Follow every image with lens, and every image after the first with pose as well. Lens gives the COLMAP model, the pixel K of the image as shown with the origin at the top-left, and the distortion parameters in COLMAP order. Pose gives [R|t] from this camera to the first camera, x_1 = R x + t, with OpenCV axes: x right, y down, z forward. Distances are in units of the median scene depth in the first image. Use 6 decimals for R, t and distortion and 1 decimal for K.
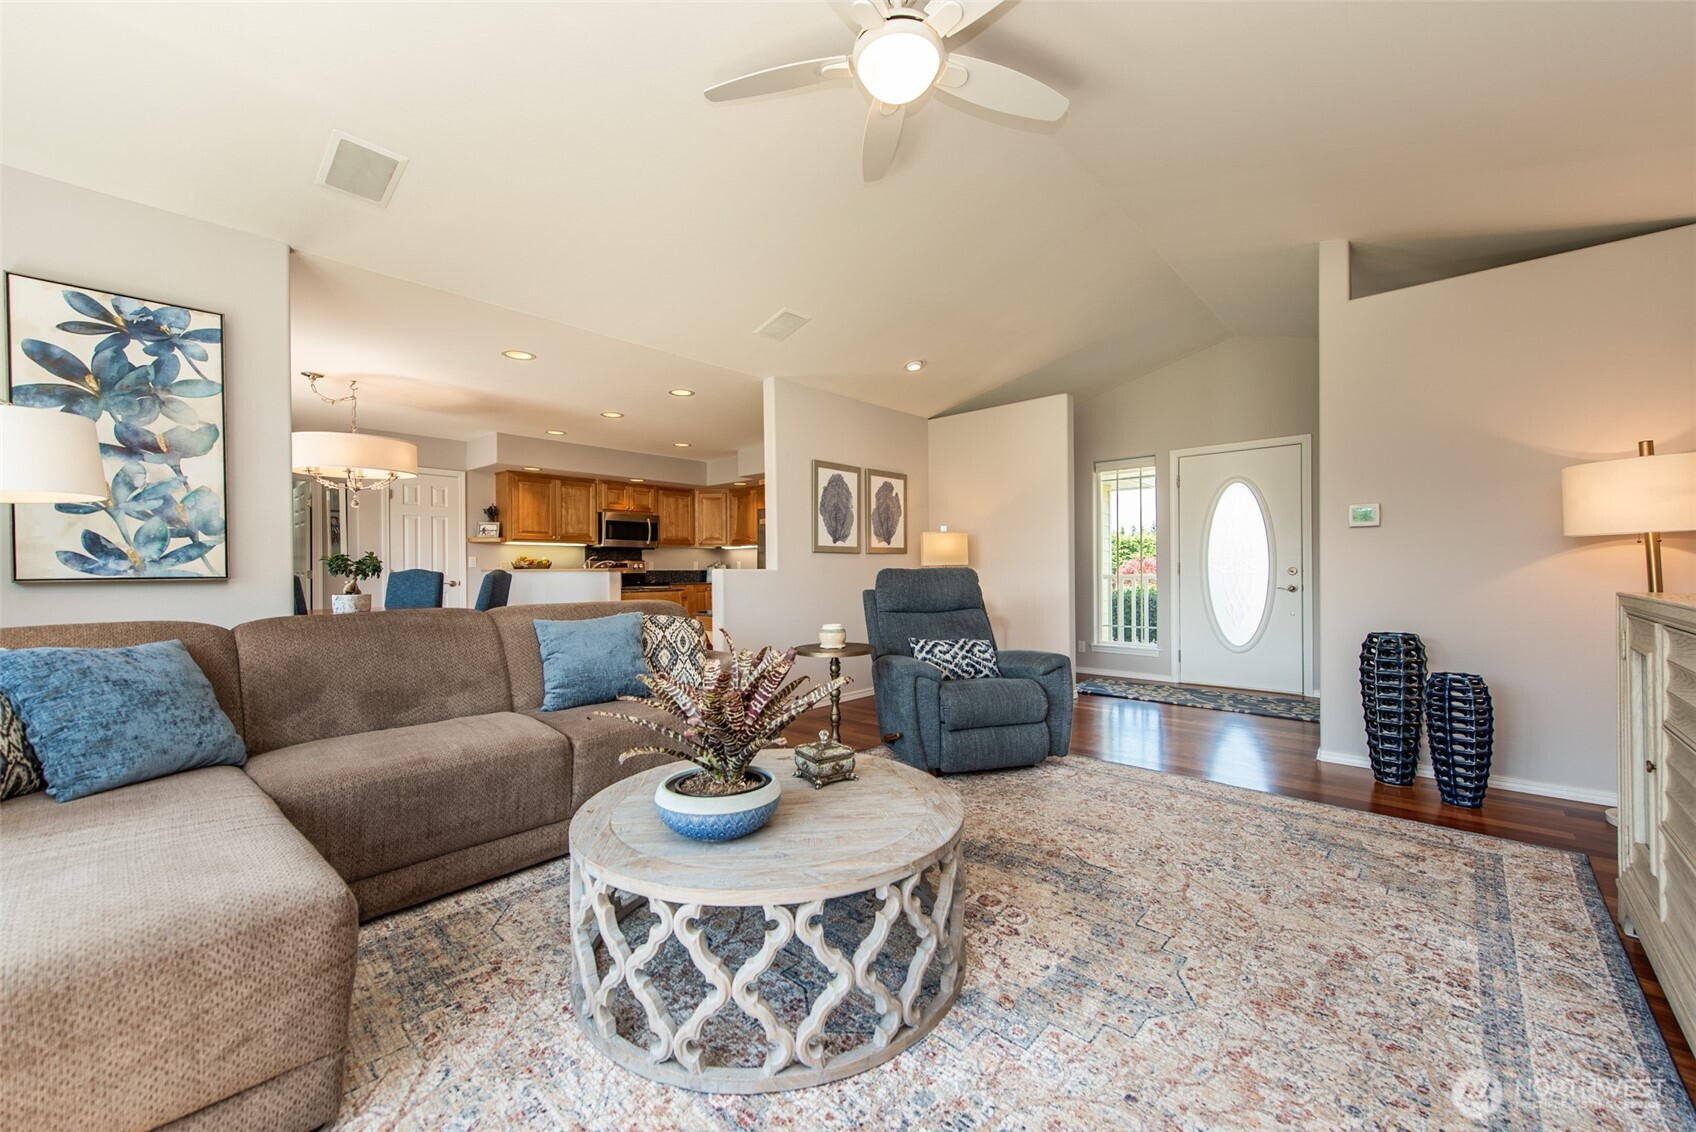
lens RADIAL K [[662.9, 0, 843.4], [0, 662.9, 567.0], [0, 0, 1]] dist [0.006919, -0.001587]
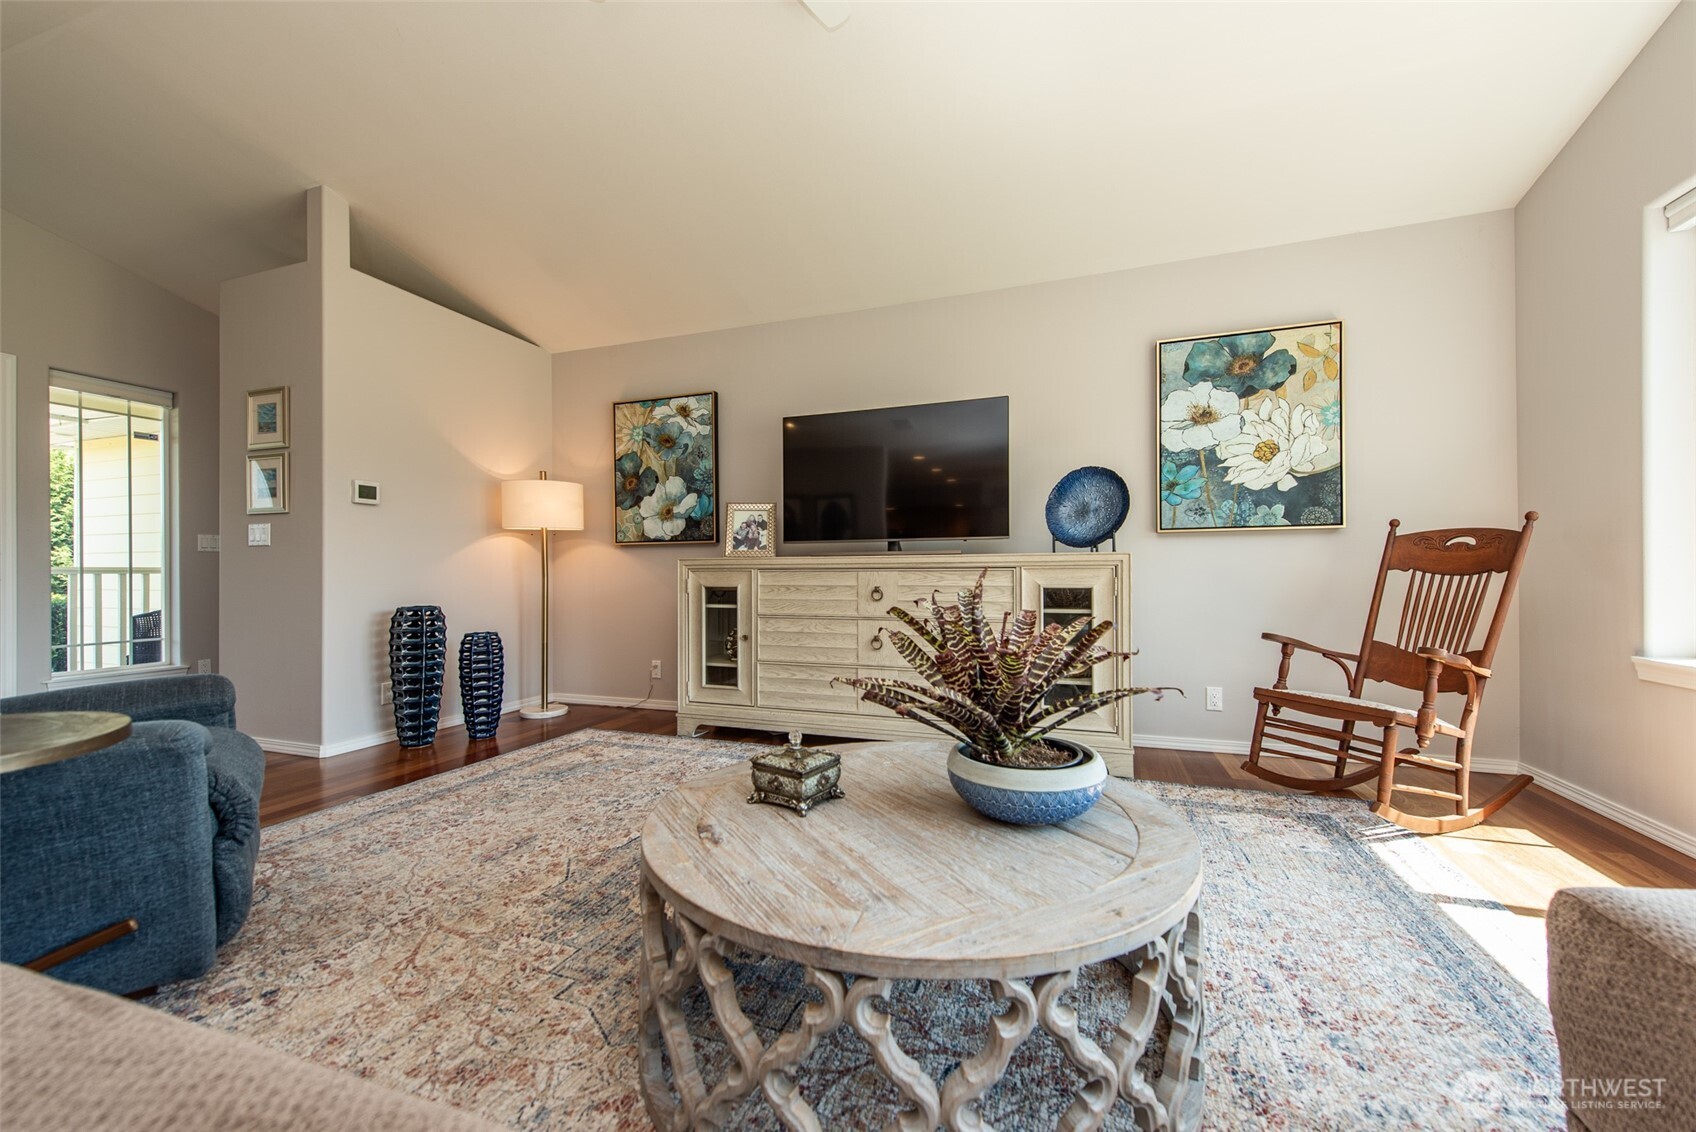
lens RADIAL K [[662.9, 0, 848.9], [0, 662.9, 569.2], [0, 0, 1]] dist [0.006919, -0.001587]
pose [[-0.387773, 0.011097, 0.921688, -0.569069], [0.005588, 0.999937, -0.009688, 0.072015], [-0.921738, 0.001394, -0.387811, 1.012531]]
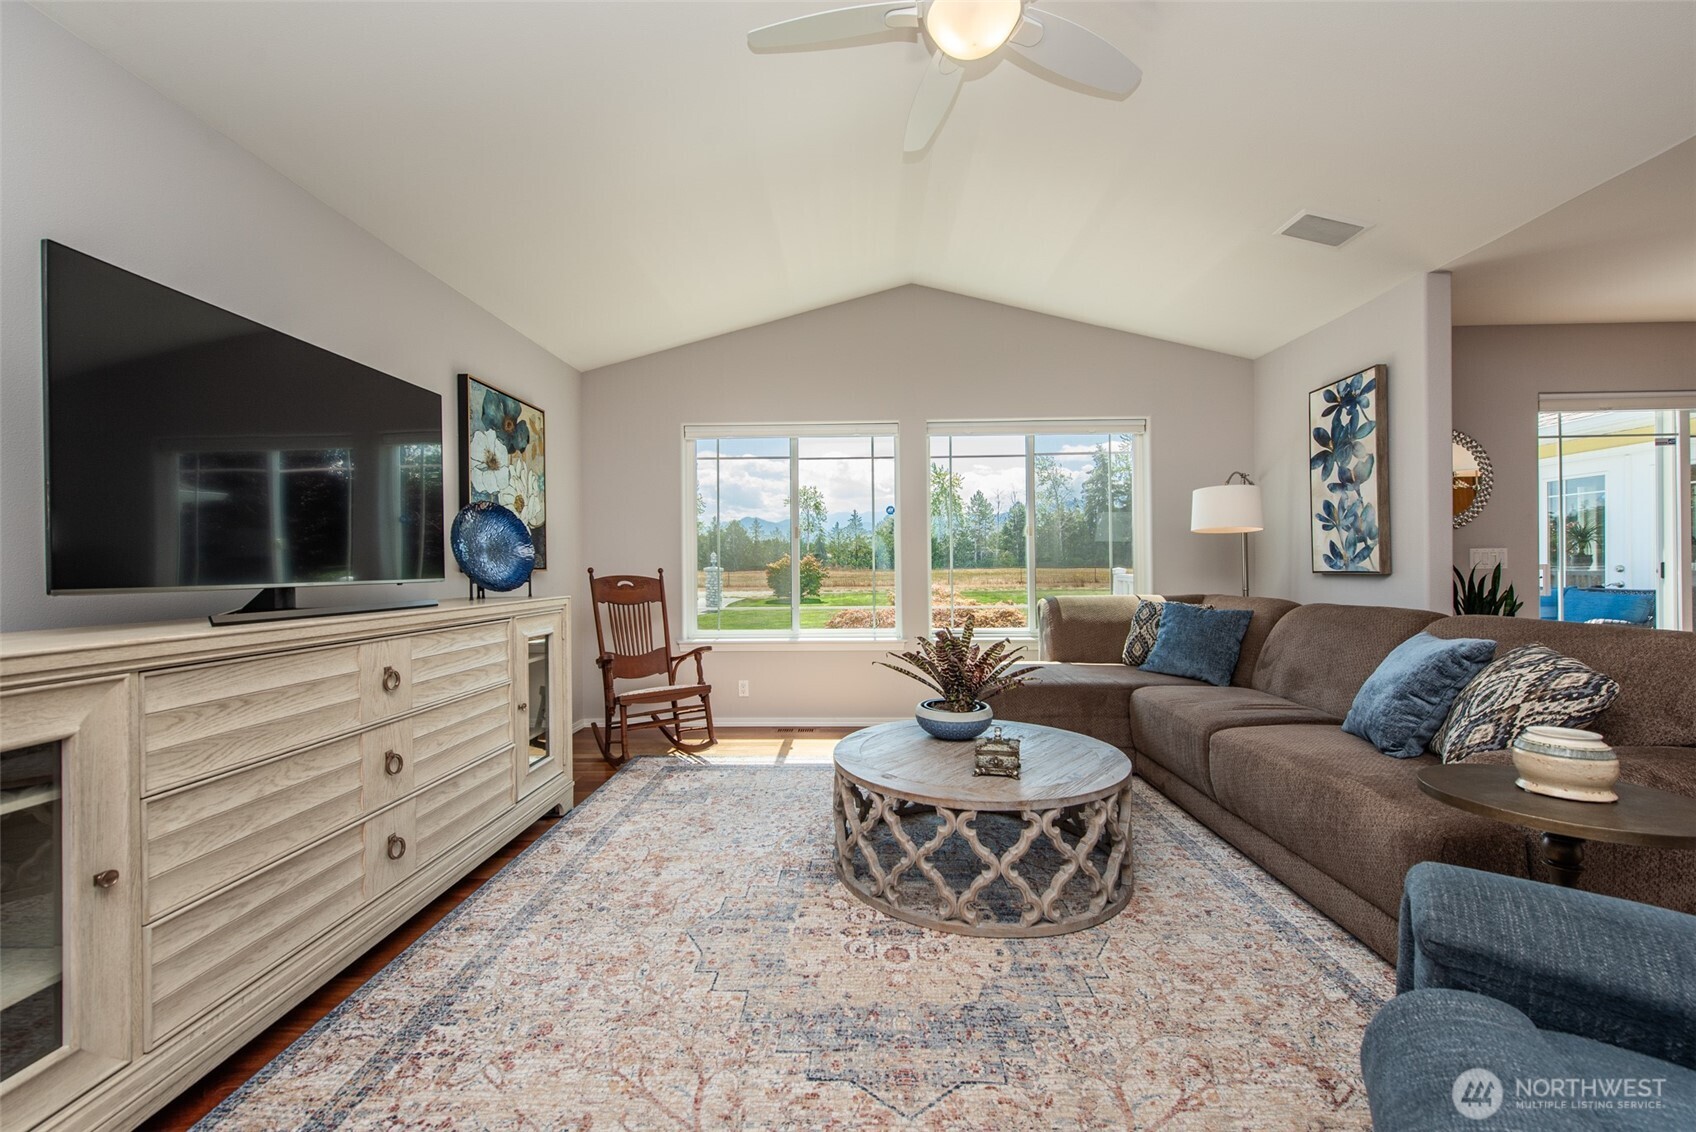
lens RADIAL K [[672.8, 0, 844.7], [0, 672.8, 568.8], [0, 0, 1]] dist [0.002033, 0.000044]
pose [[-0.759616, 0.016343, -0.650166, 0.717611], [0.015808, 0.999853, 0.006665, -0.016716], [0.650180, -0.005215, -0.759763, 1.387314]]
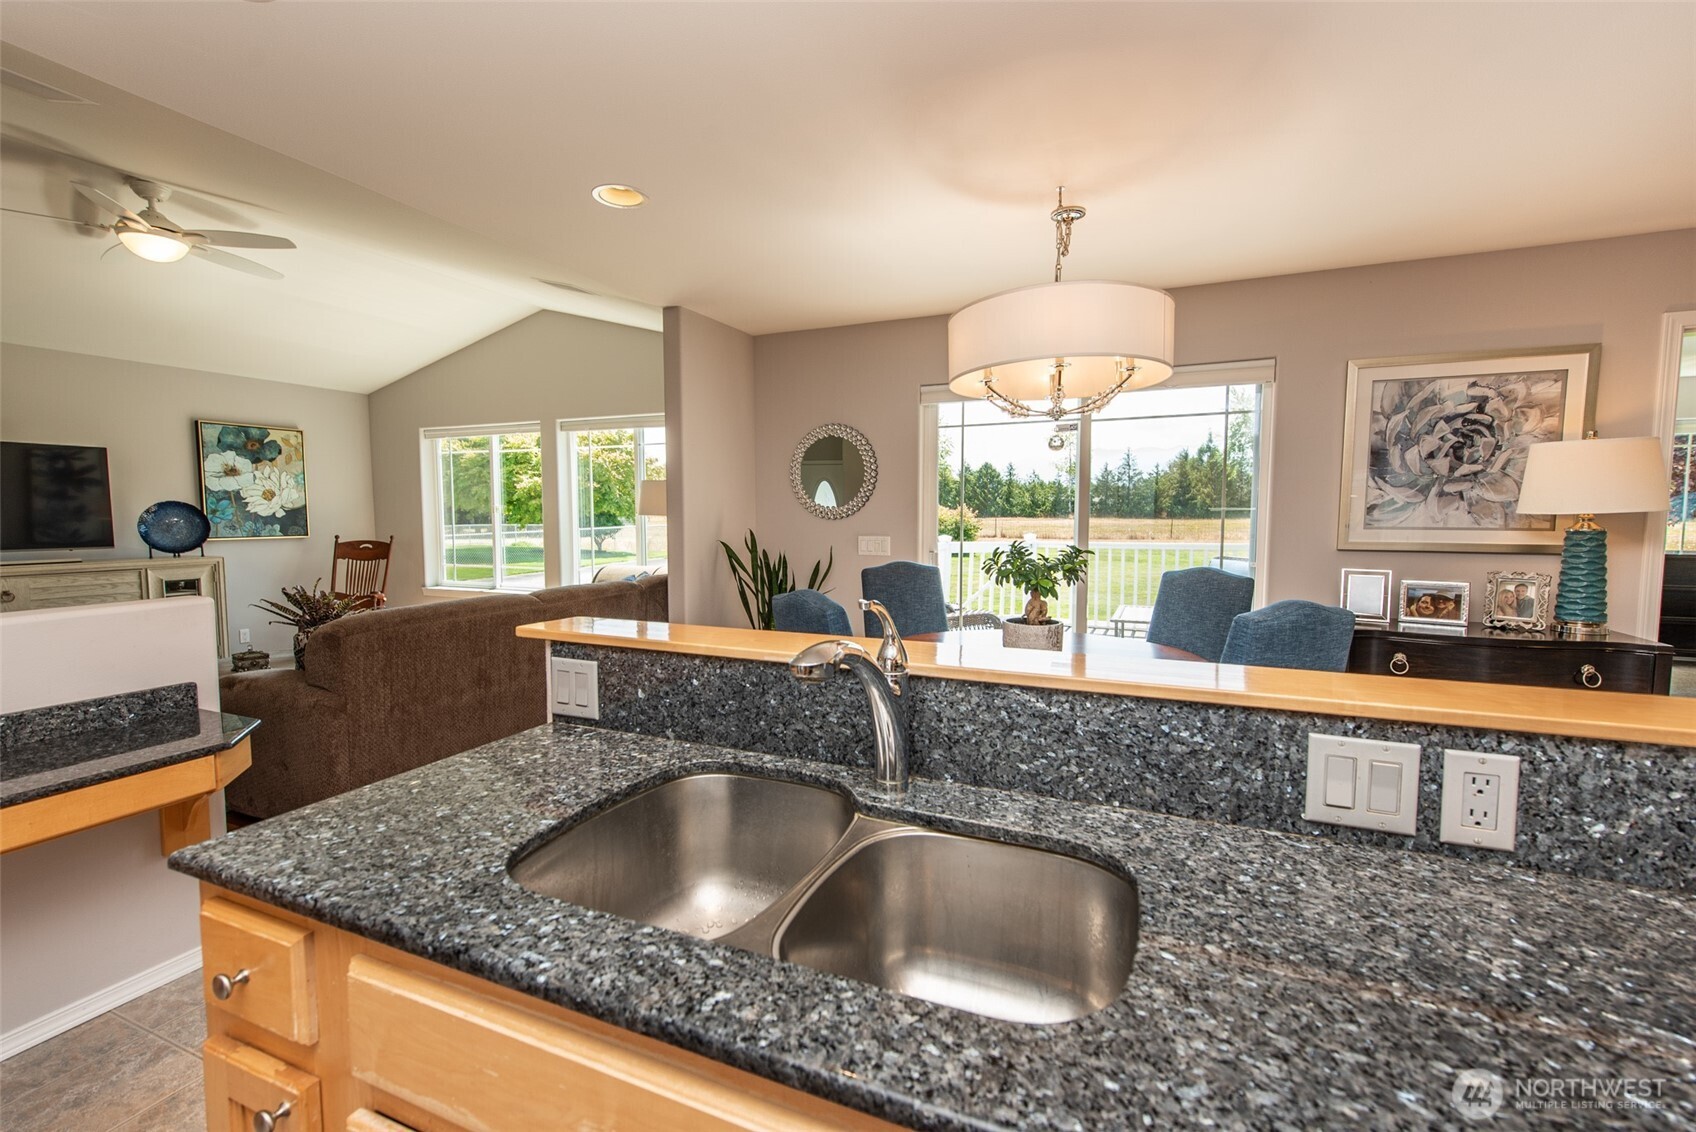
lens RADIAL K [[739.2, 0, 835.2], [0, 739.2, 567.6], [0, 0, 1]] dist [0.013719, 0.000008]
pose [[-0.949166, 0.028885, -0.313449, -0.758962], [0.006039, 0.997269, 0.073614, -0.088928], [0.314719, 0.067979, -0.946747, 2.871802]]
